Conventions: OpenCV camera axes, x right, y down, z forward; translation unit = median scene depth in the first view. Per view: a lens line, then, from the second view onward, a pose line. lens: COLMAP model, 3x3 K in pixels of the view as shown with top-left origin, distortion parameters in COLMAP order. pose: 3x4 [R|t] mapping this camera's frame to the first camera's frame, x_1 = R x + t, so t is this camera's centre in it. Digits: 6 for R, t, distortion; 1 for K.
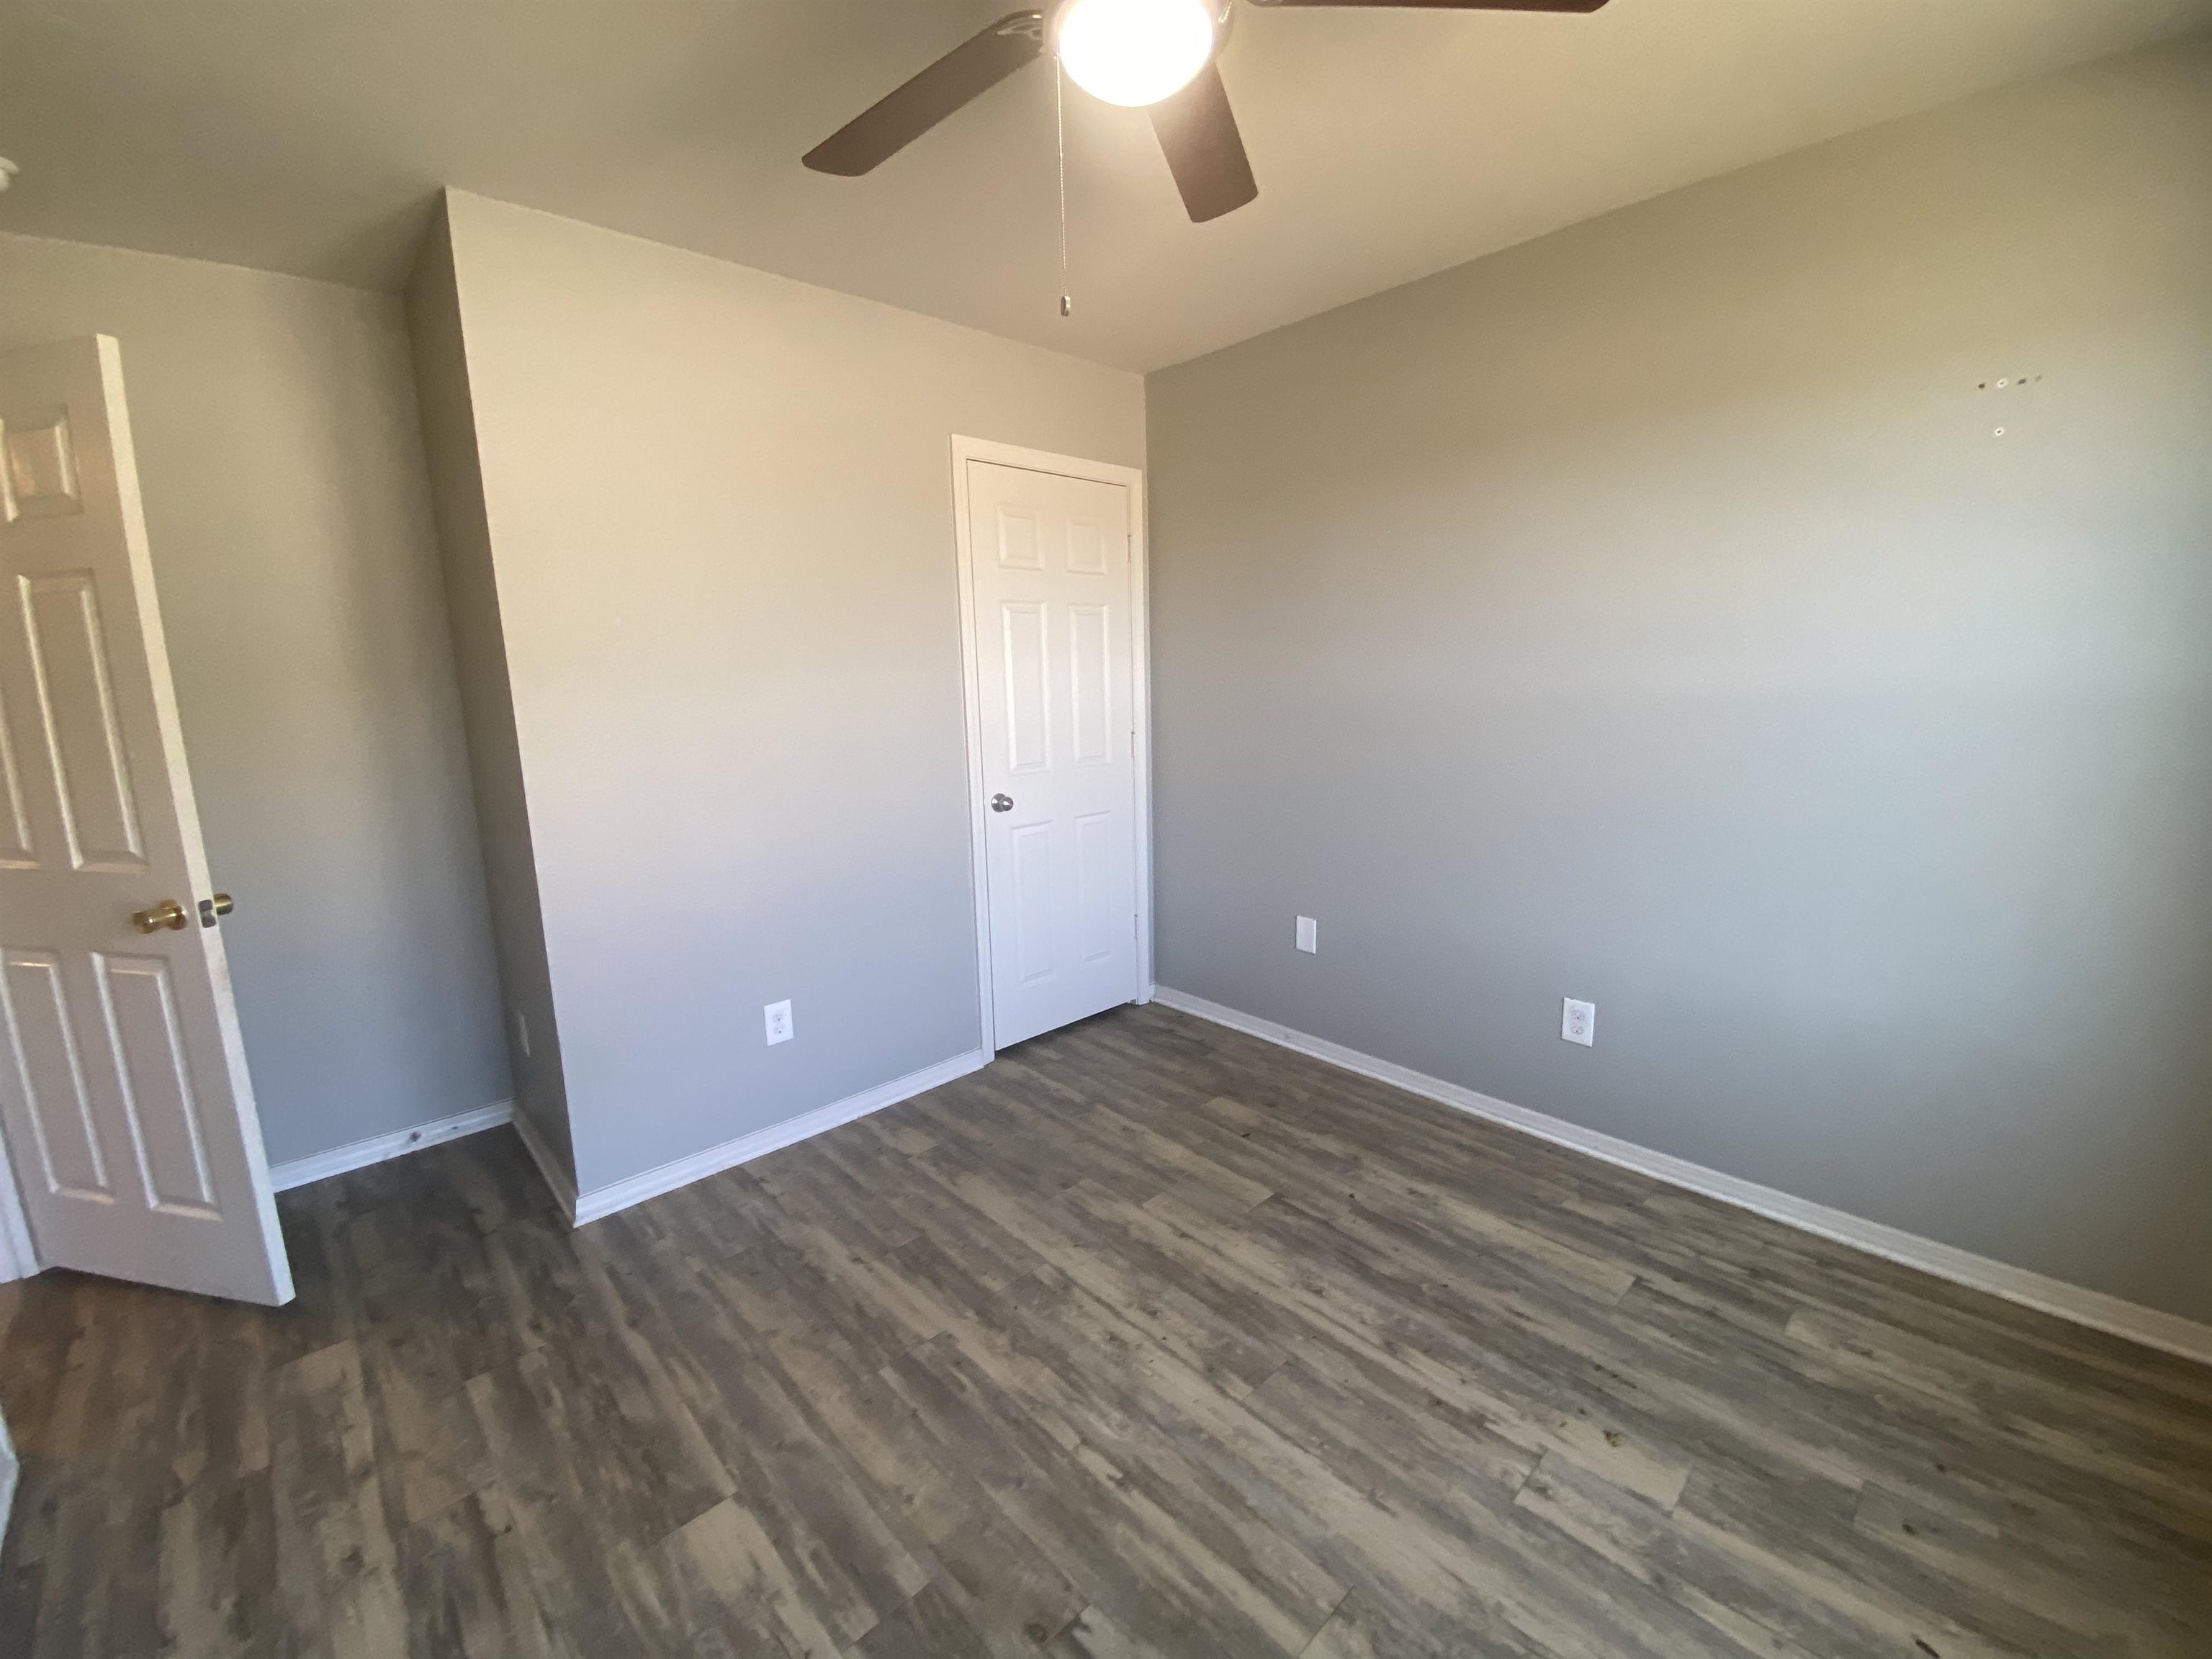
lens RADIAL K [[912.5, 0, 1104.1], [0, 912.5, 822.3], [0, 0, 1]] dist [0.026297, -0.022695]
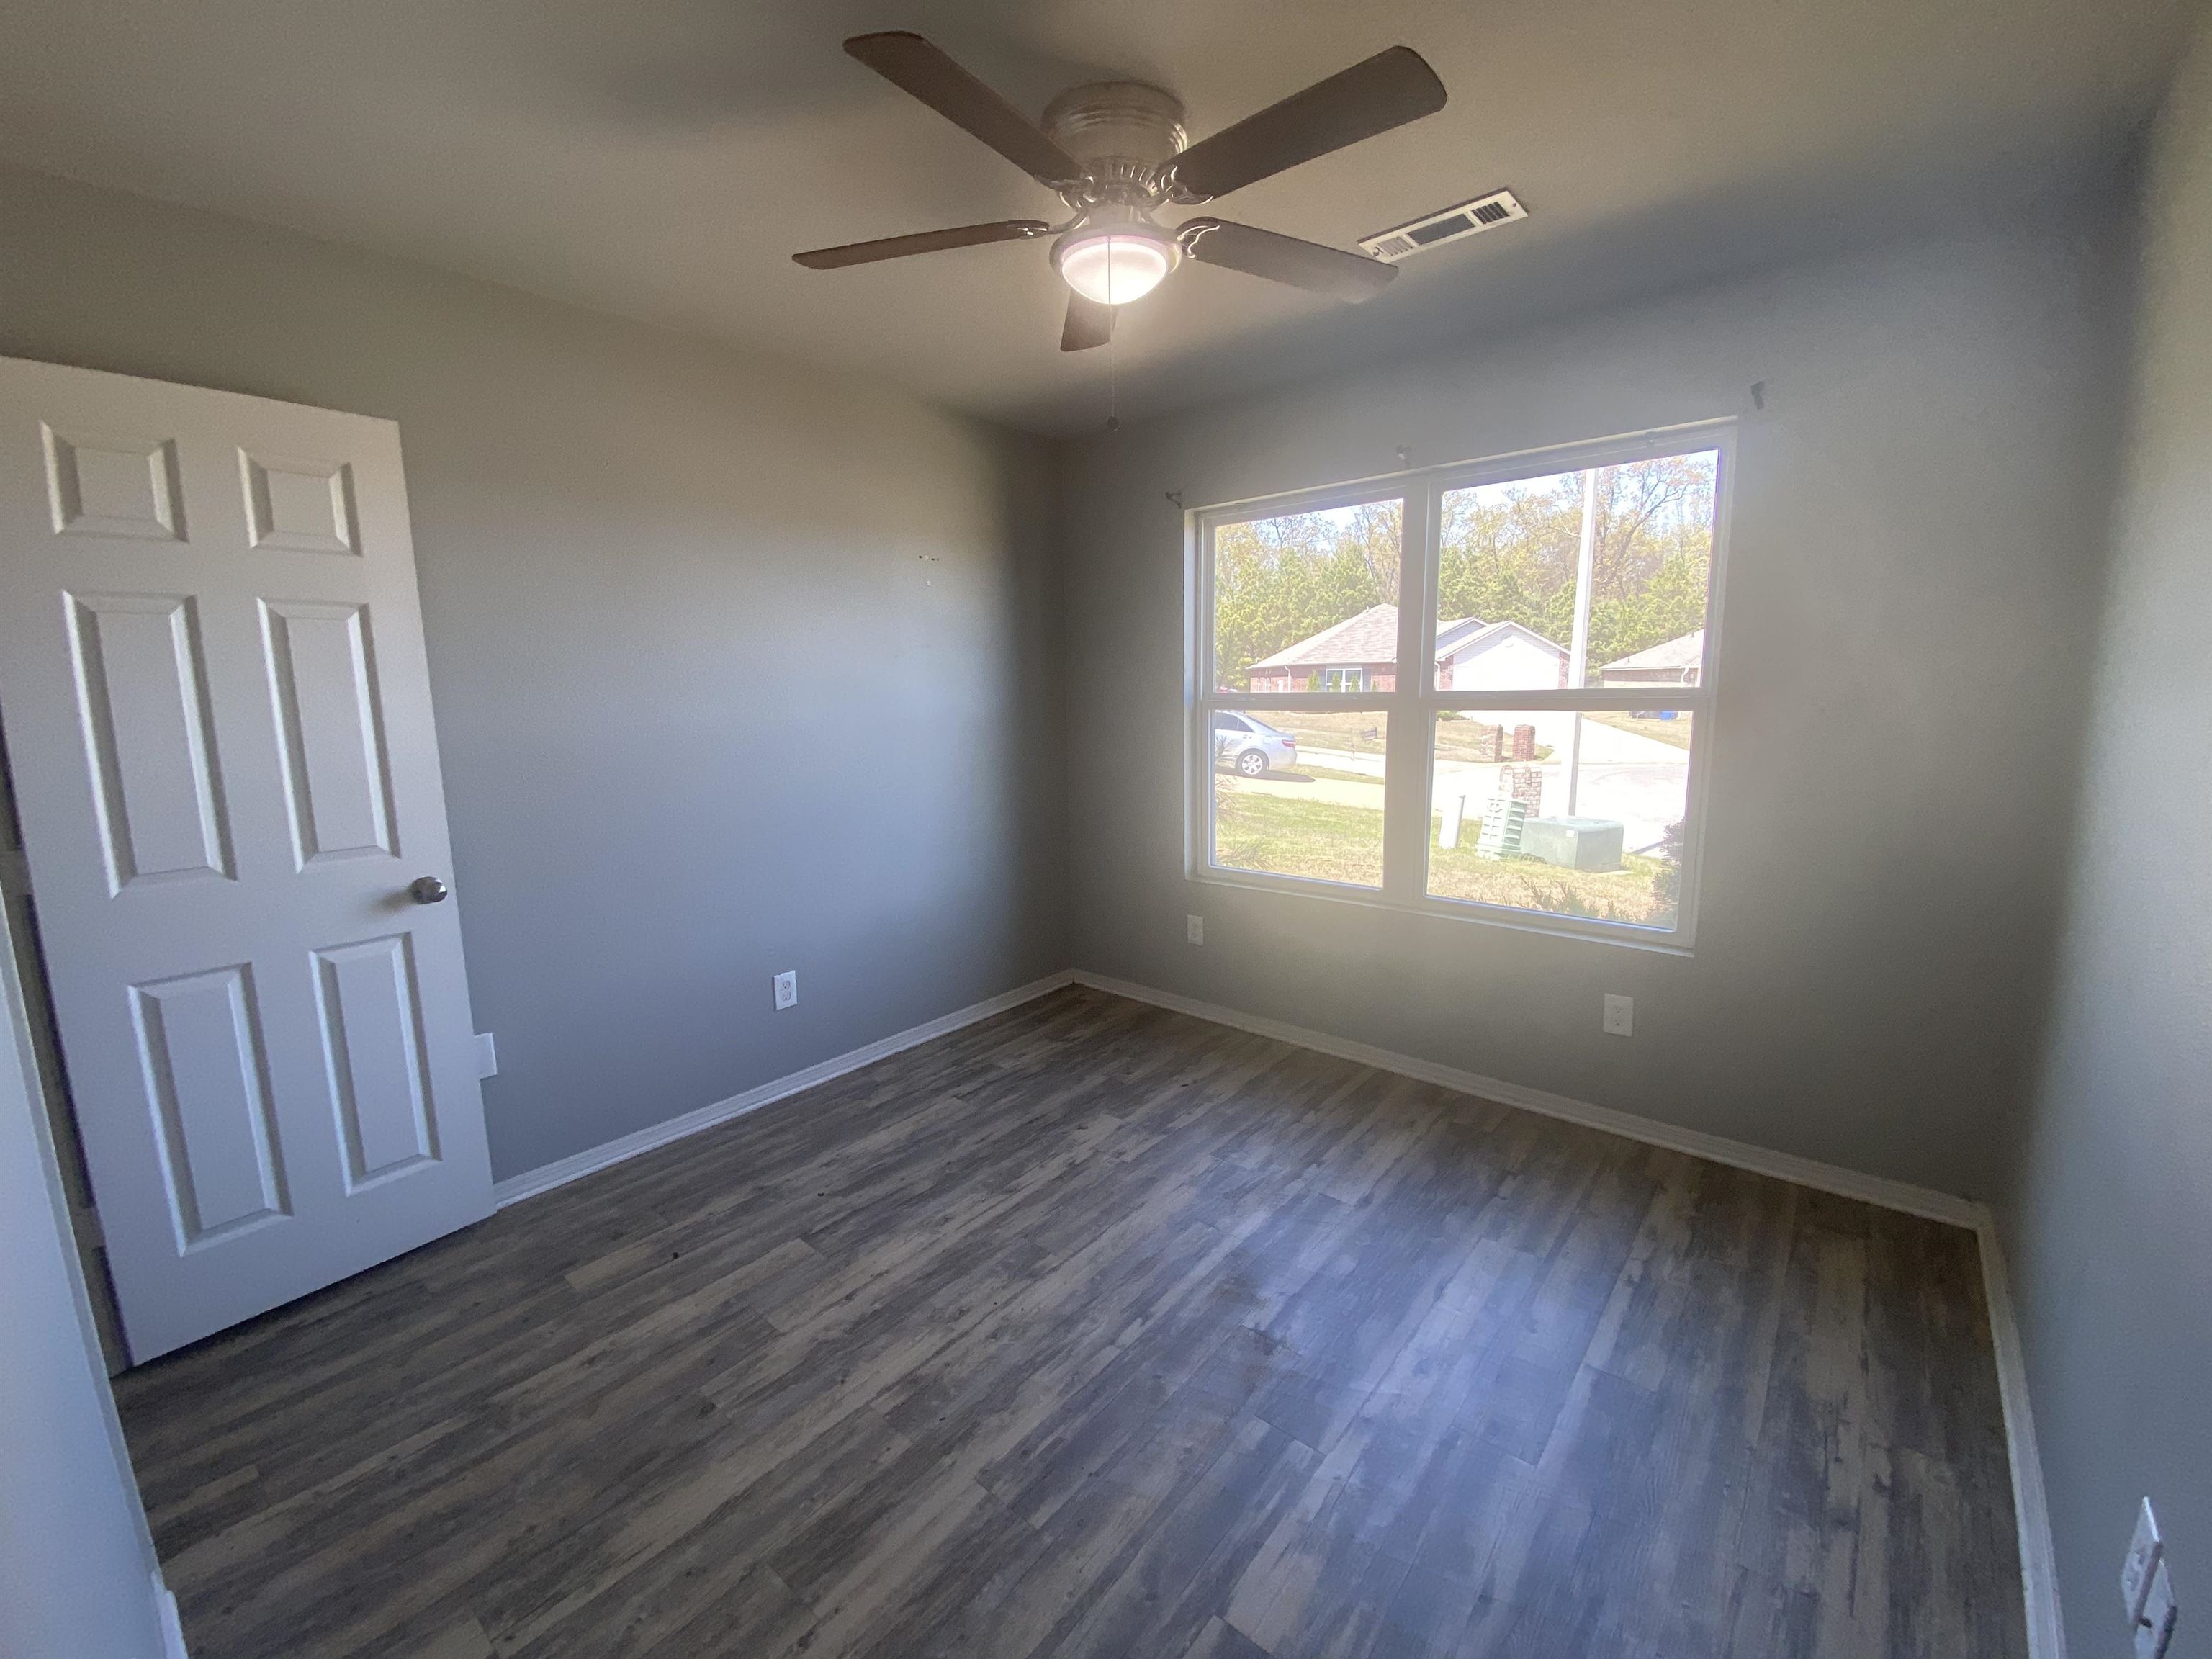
lens RADIAL K [[912.5, 0, 1104.1], [0, 912.5, 822.3], [0, 0, 1]] dist [0.026297, -0.022695]
pose [[-0.116493, -0.127979, 0.984912, -0.923172], [0.196904, 0.969004, 0.149201, -0.132917], [-0.973477, 0.211314, -0.087683, 0.809978]]
